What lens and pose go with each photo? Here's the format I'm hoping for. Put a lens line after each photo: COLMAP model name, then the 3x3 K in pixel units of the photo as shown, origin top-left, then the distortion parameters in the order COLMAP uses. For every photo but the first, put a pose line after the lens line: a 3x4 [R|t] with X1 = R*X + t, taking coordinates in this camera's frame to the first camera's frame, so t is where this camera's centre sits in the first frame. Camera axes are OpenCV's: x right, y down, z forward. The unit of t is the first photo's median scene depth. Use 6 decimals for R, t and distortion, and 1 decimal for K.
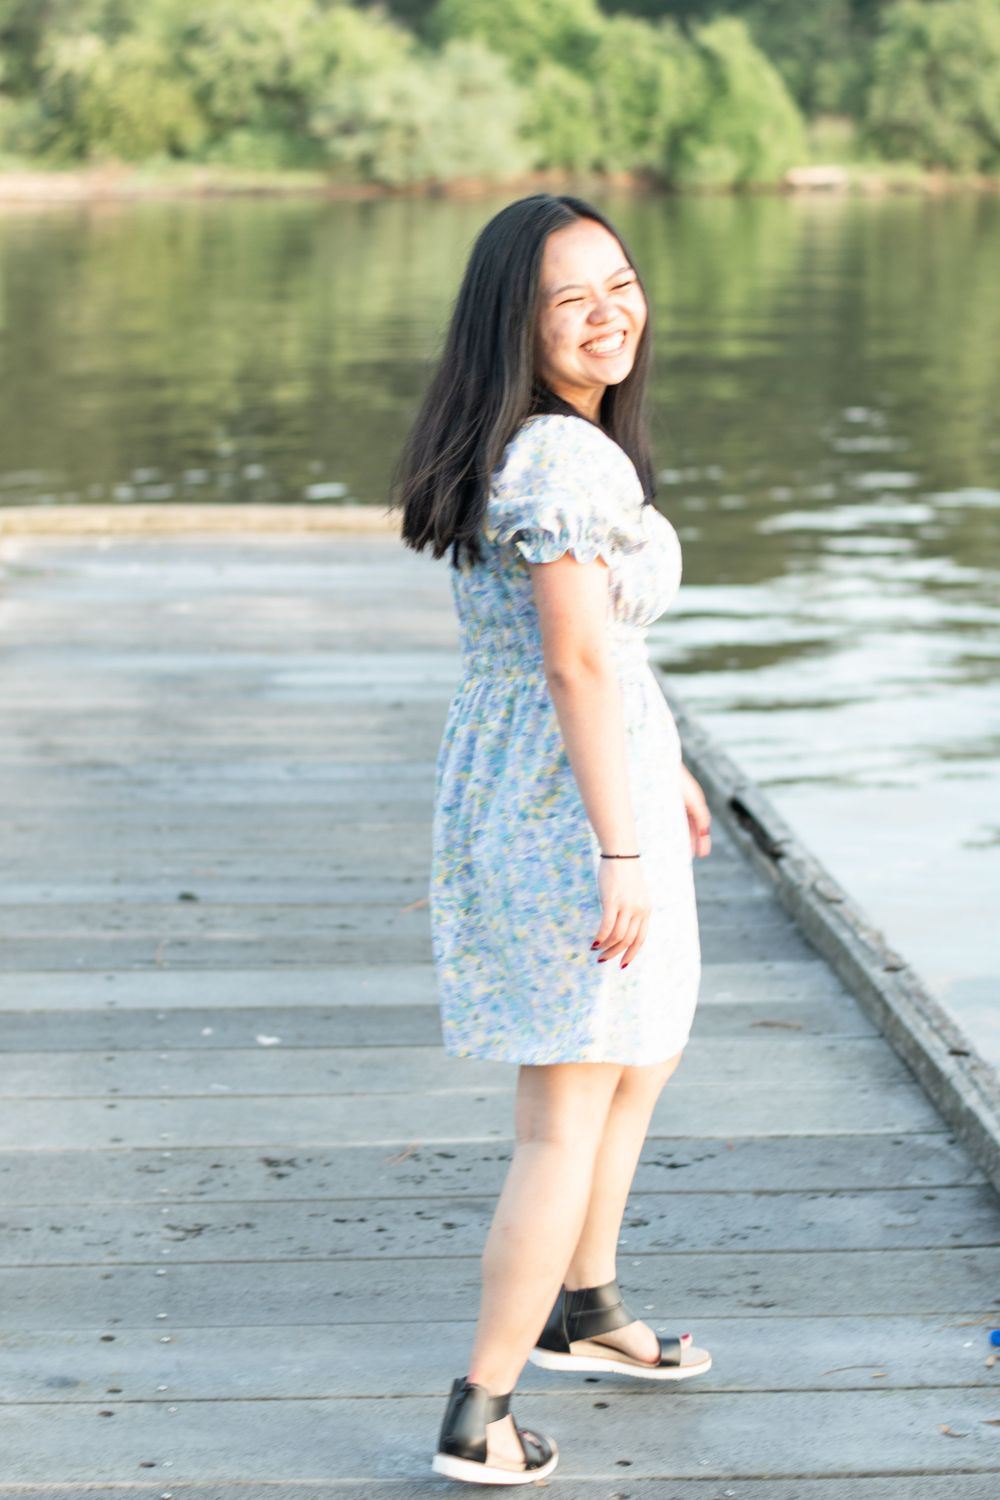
lens RADIAL K [[3631.9, 0, 500.0], [0, 3631.9, 750.0], [0, 0, 1]] dist [0.019756, -0.323254]
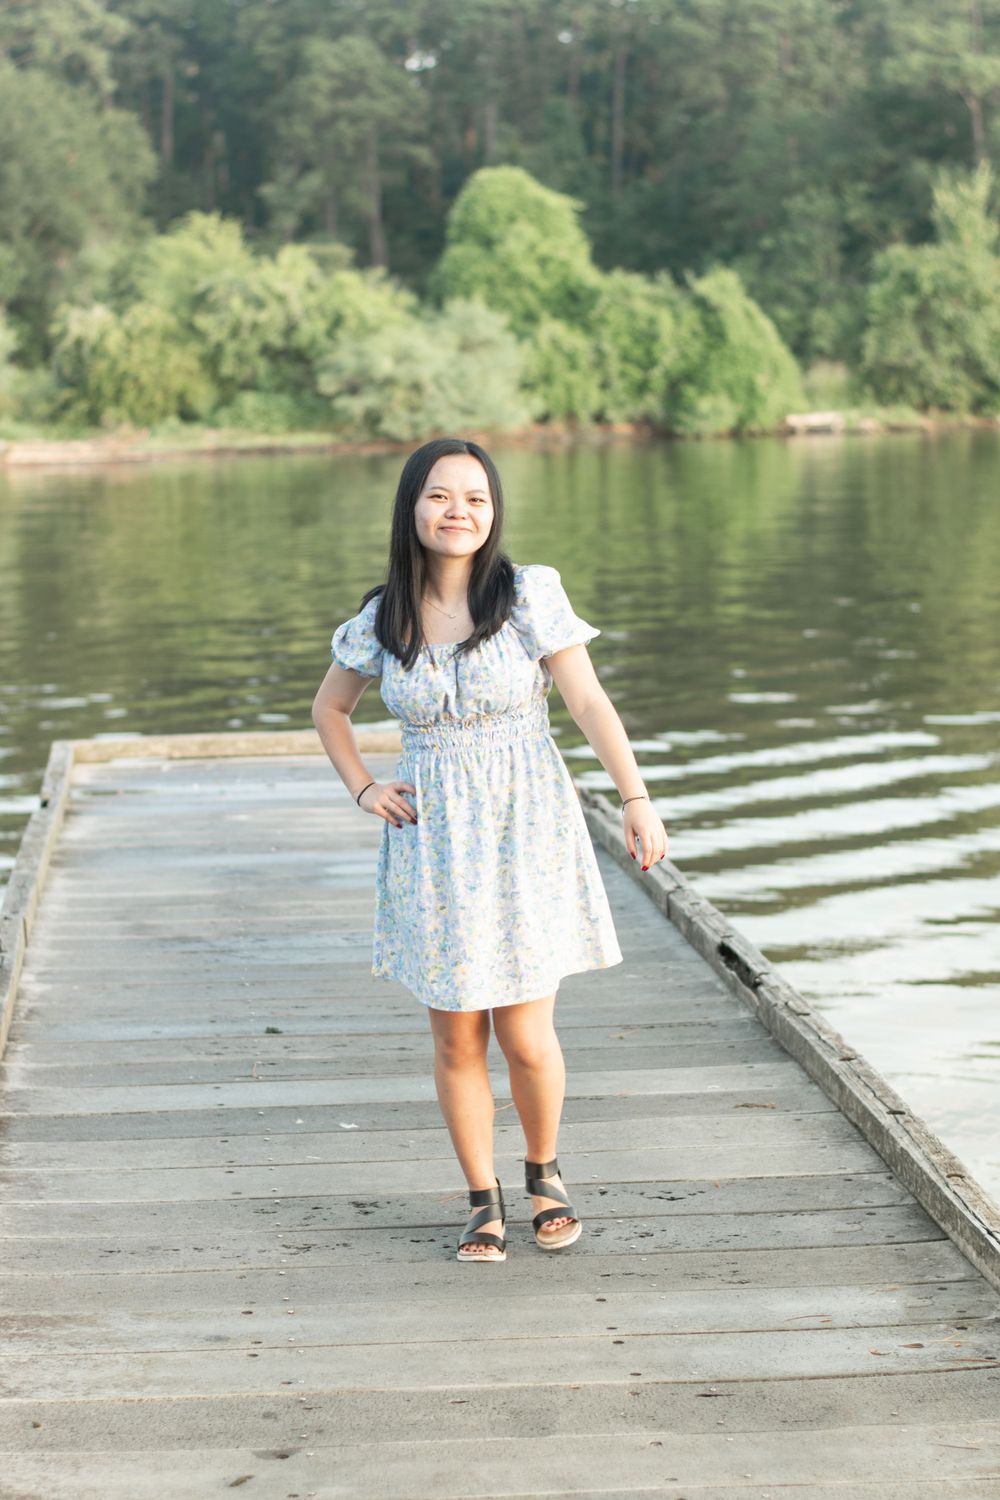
lens RADIAL K [[3631.9, 0, 500.0], [0, 3631.9, 750.0], [0, 0, 1]] dist [0.019756, -0.323254]
pose [[0.999569, -0.029160, -0.003415, -0.003164], [0.028858, 0.997244, -0.068345, 0.033043], [0.005398, 0.068217, 0.997656, -0.226745]]
